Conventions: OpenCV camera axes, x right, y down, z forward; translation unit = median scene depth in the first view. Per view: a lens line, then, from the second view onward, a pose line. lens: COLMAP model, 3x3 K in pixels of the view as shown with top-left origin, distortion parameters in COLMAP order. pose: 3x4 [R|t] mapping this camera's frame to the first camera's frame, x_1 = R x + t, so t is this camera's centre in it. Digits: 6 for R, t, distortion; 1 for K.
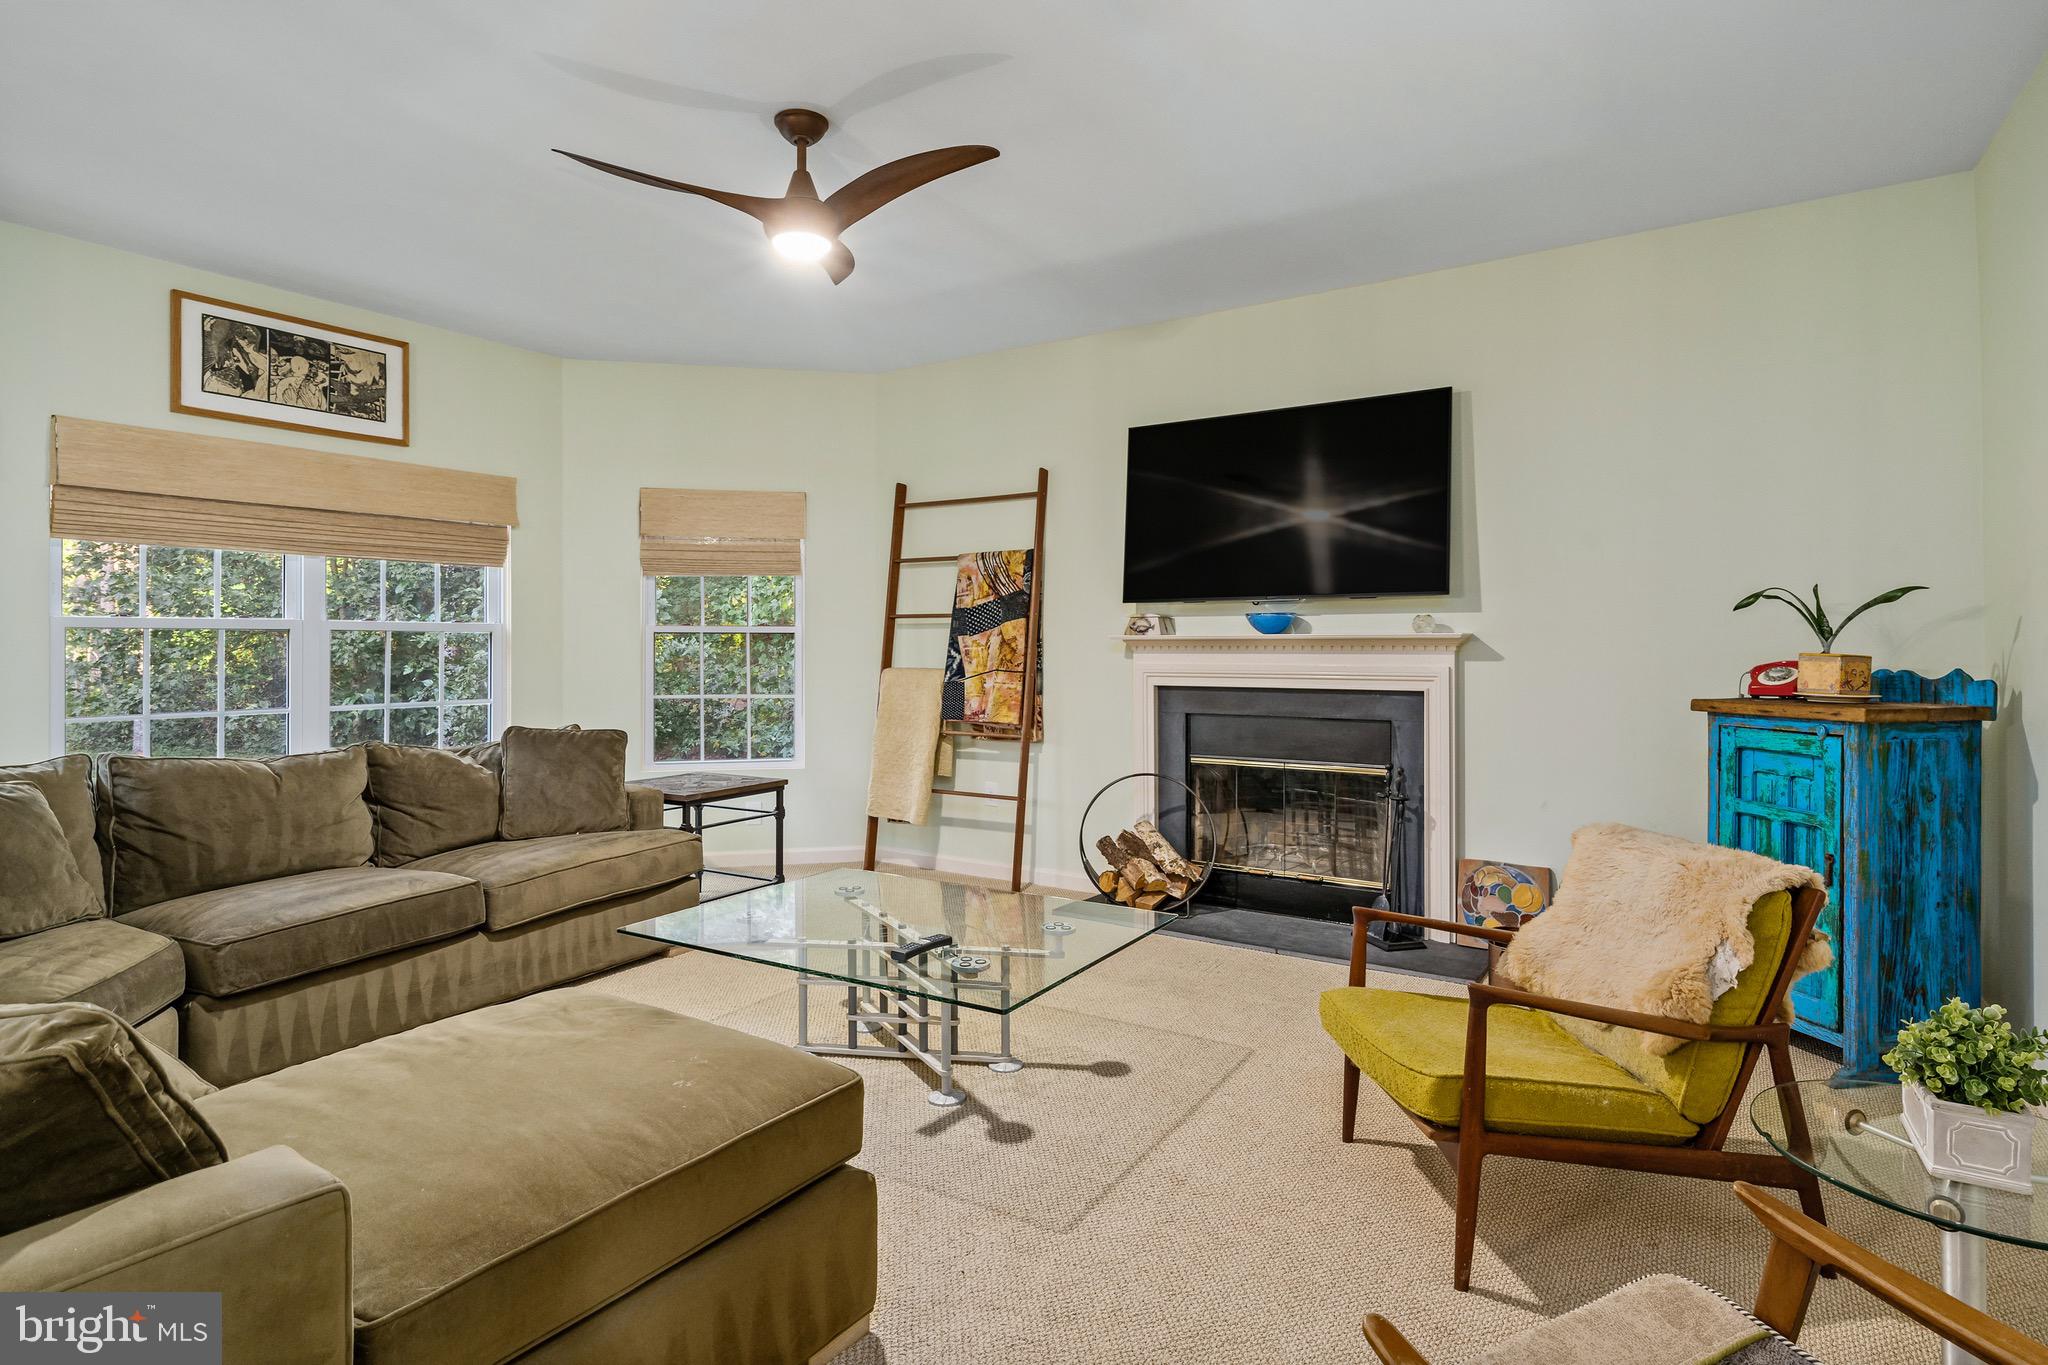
lens RADIAL K [[1057.8, 0, 1013.4], [0, 1057.8, 643.8], [0, 0, 1]] dist [0.005987, -0.000596]
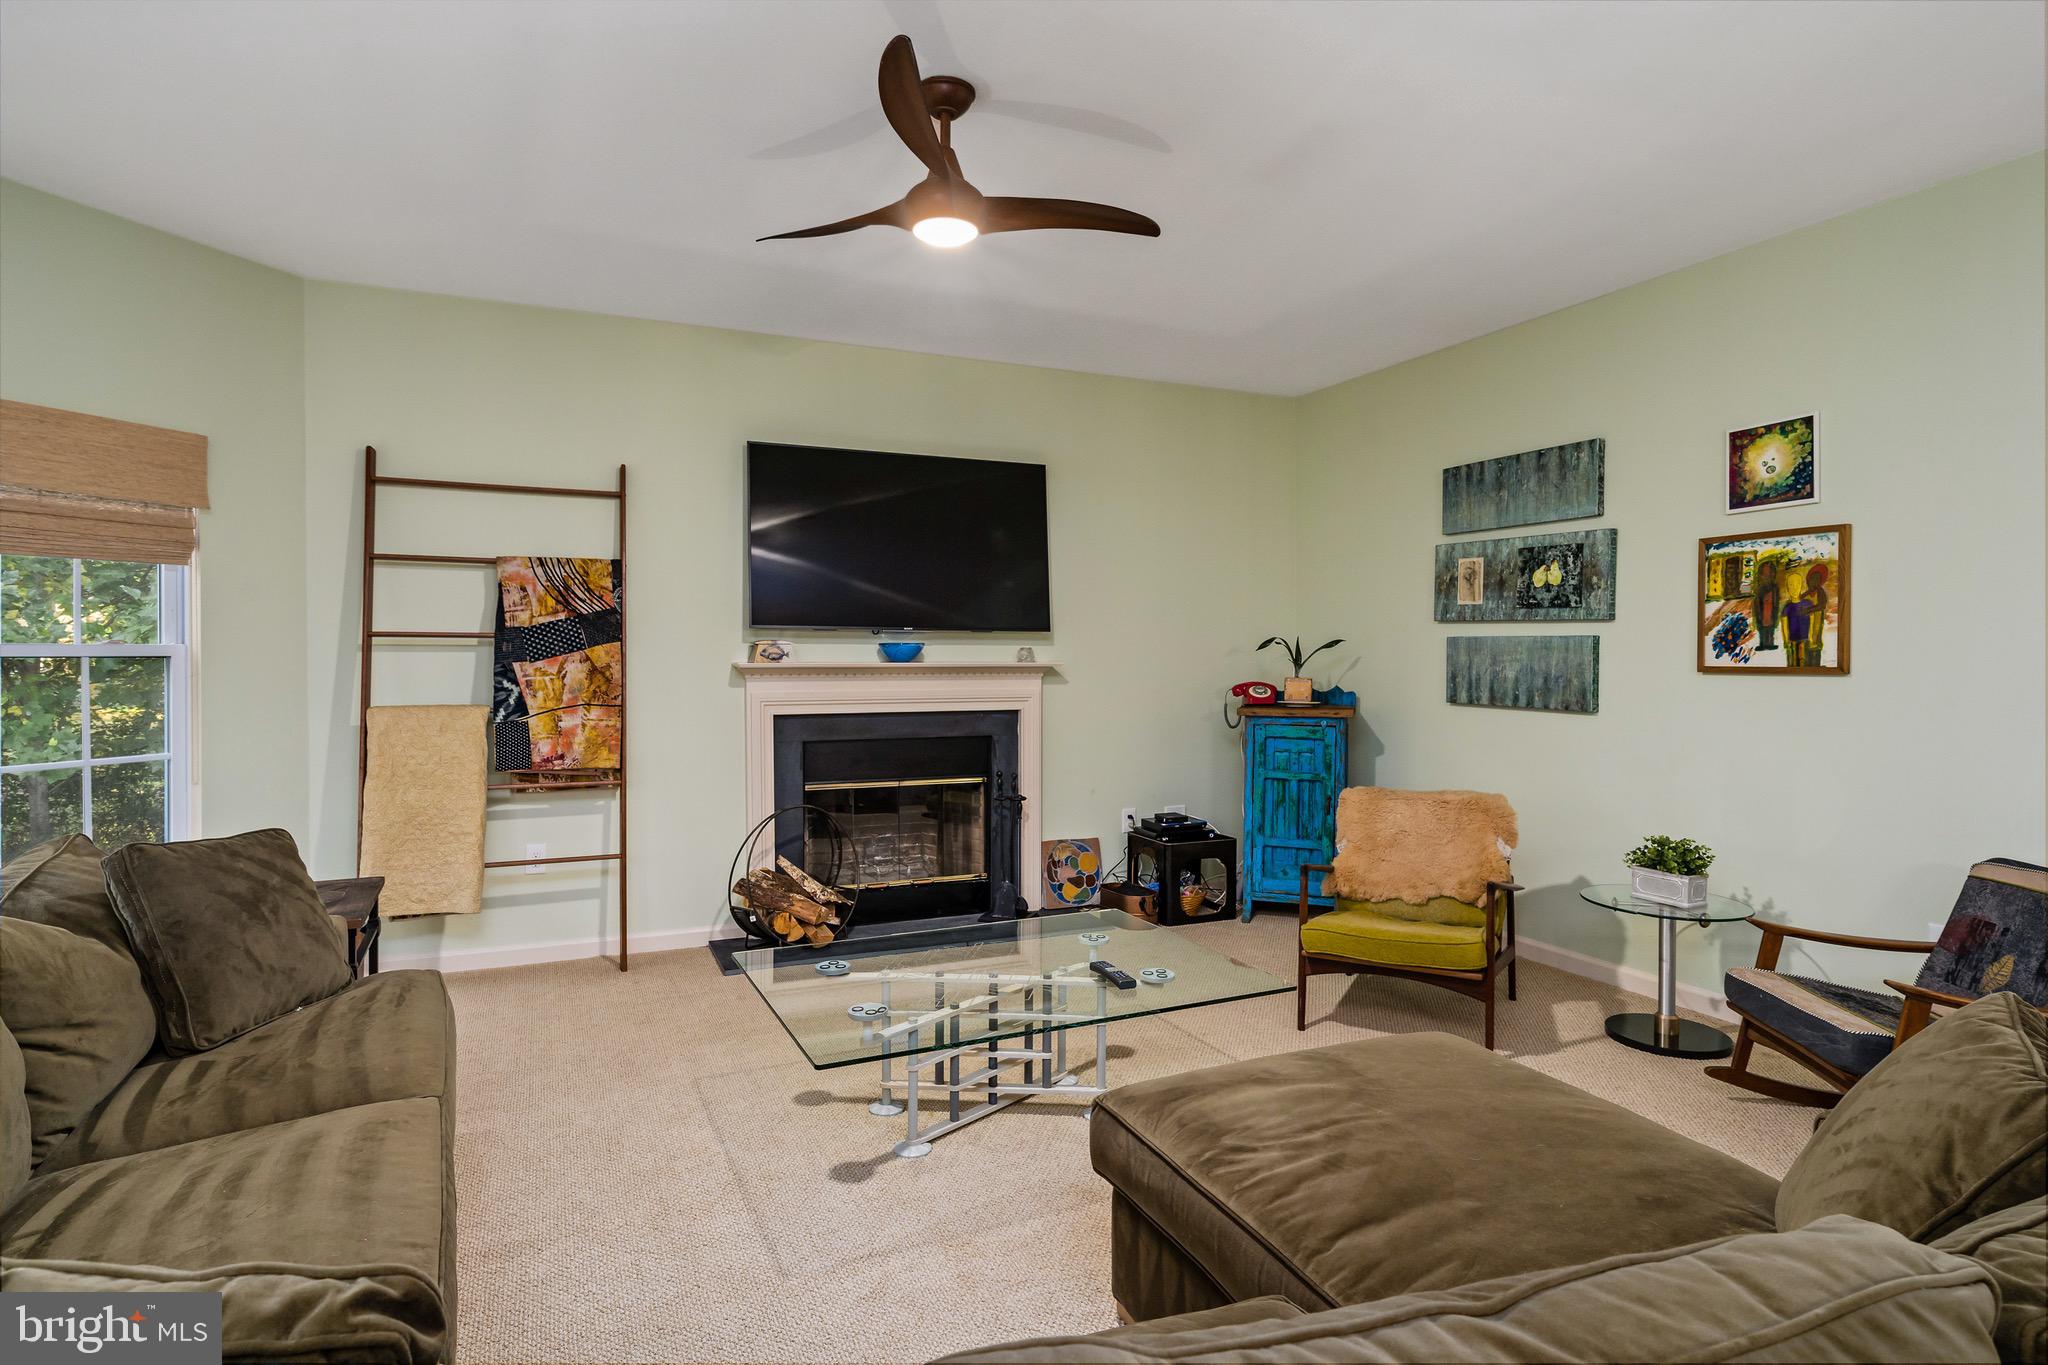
lens RADIAL K [[1074.9, 0, 1019.7], [0, 1074.9, 671.9], [0, 0, 1]] dist [-0.004654, -0.001676]
pose [[0.543634, -0.010146, 0.839261, -0.573920], [-0.003079, 0.999896, 0.014083, -0.014215], [-0.839317, -0.010240, 0.543546, 0.287241]]
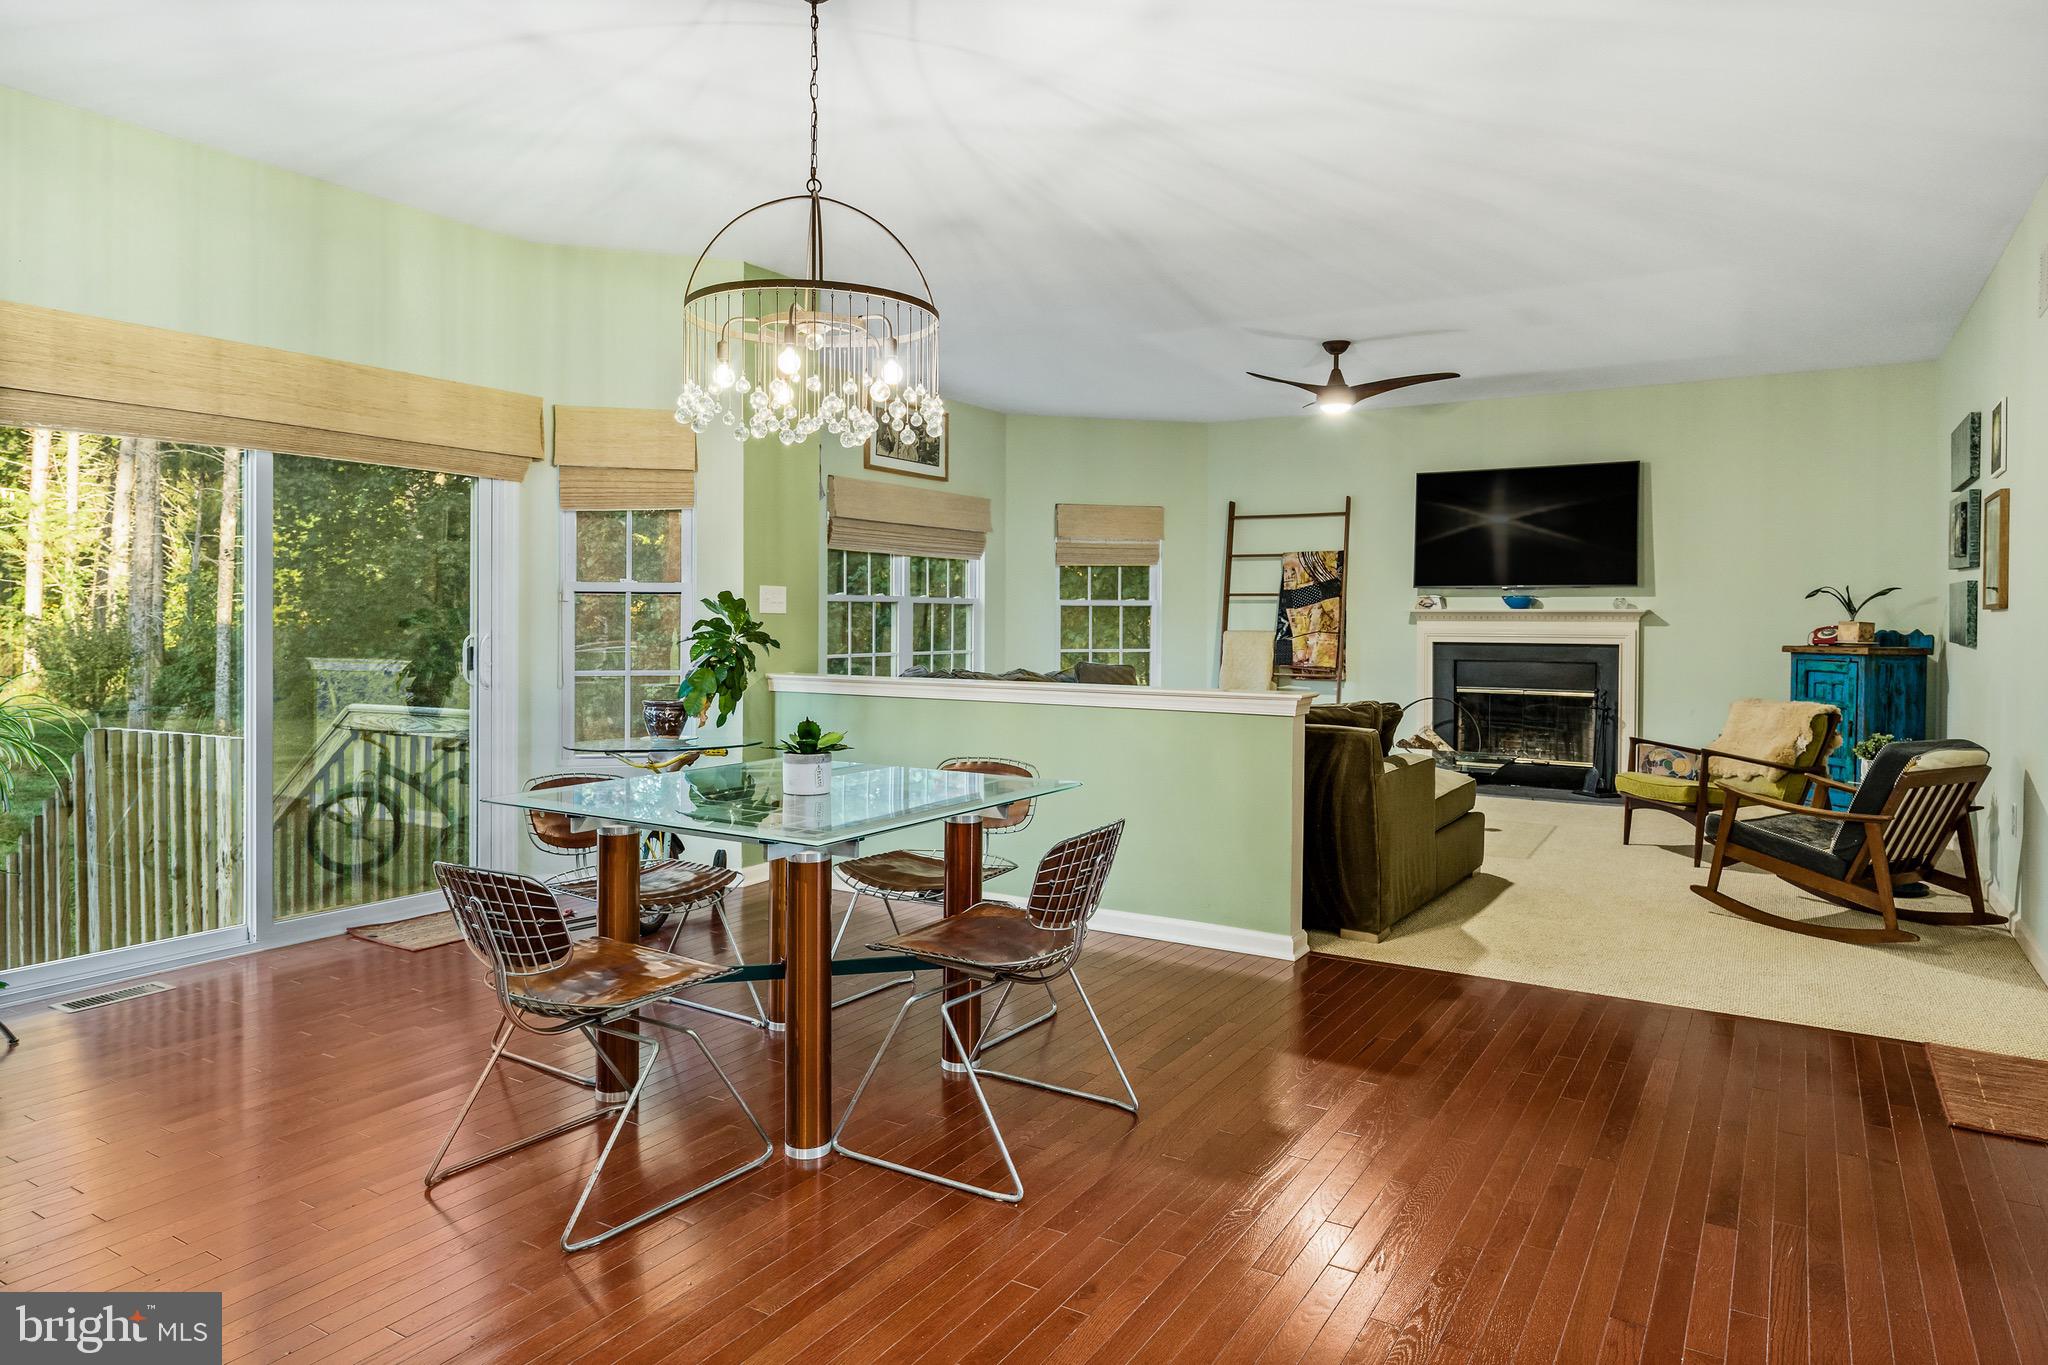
lens RADIAL K [[1193.4, 0, 1030.5], [0, 1193.4, 639.1], [0, 0, 1]] dist [0.002782, 0.003146]
pose [[0.999655, 0.005361, 0.025726, -0.504153], [-0.005887, 0.999775, 0.020393, 0.003574], [-0.025611, -0.020537, 0.999461, -0.730170]]
